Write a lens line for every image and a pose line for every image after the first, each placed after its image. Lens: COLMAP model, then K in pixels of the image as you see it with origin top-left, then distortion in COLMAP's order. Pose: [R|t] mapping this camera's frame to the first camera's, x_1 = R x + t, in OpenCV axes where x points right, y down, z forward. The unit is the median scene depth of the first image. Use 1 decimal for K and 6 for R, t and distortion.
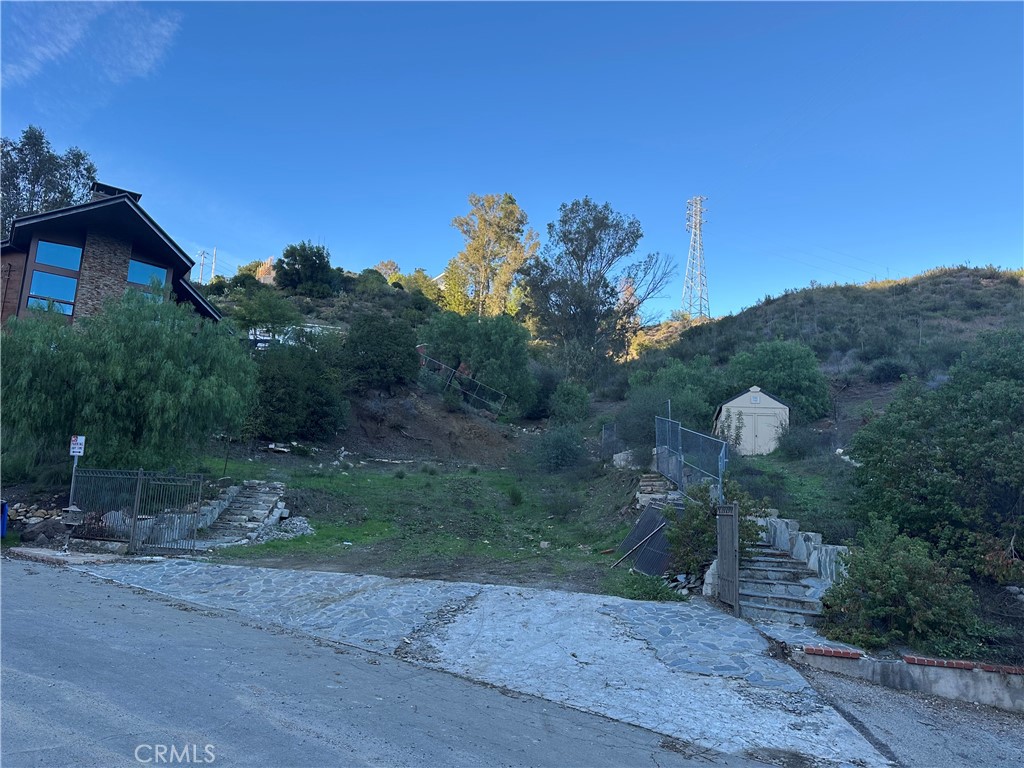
lens RADIAL K [[717.0, 0, 512.0], [0, 717.0, 384.0], [0, 0, 1]] dist [0.111140, -0.182976]
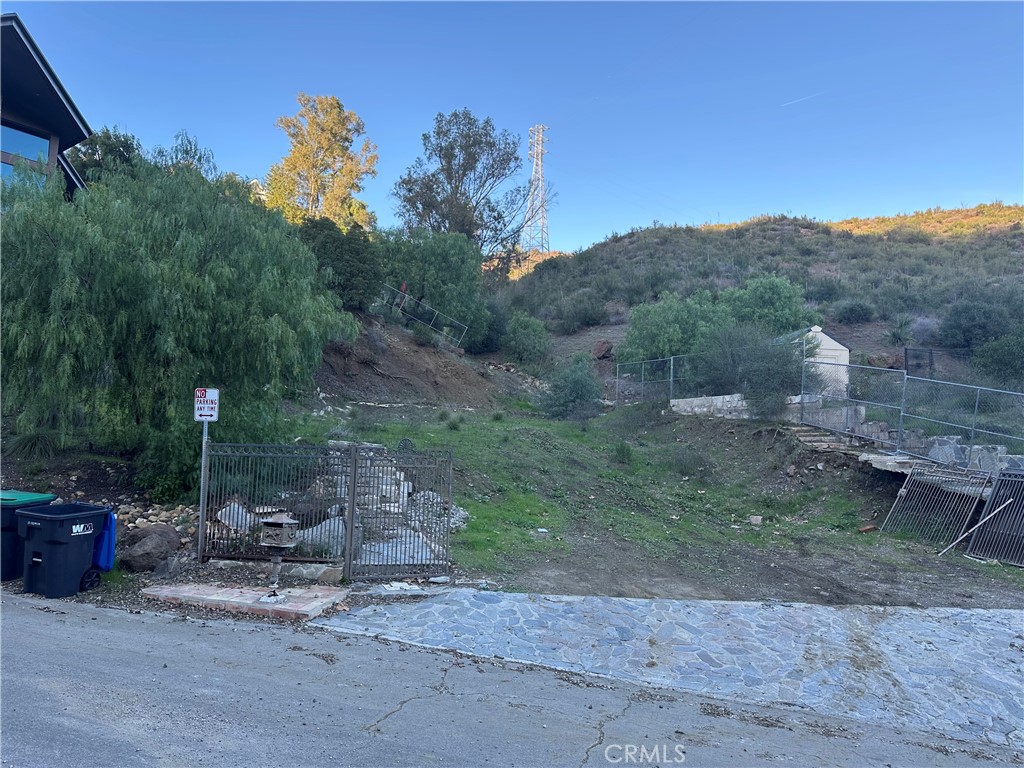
lens RADIAL K [[718.9, 0, 513.8], [0, 718.9, 382.8], [0, 0, 1]] dist [0.077712, -0.103330]
pose [[0.956129, 0.002768, 0.292934, -0.309564], [-0.030826, 0.995355, 0.091209, 0.002796], [-0.291321, -0.096237, 0.951772, 0.211465]]
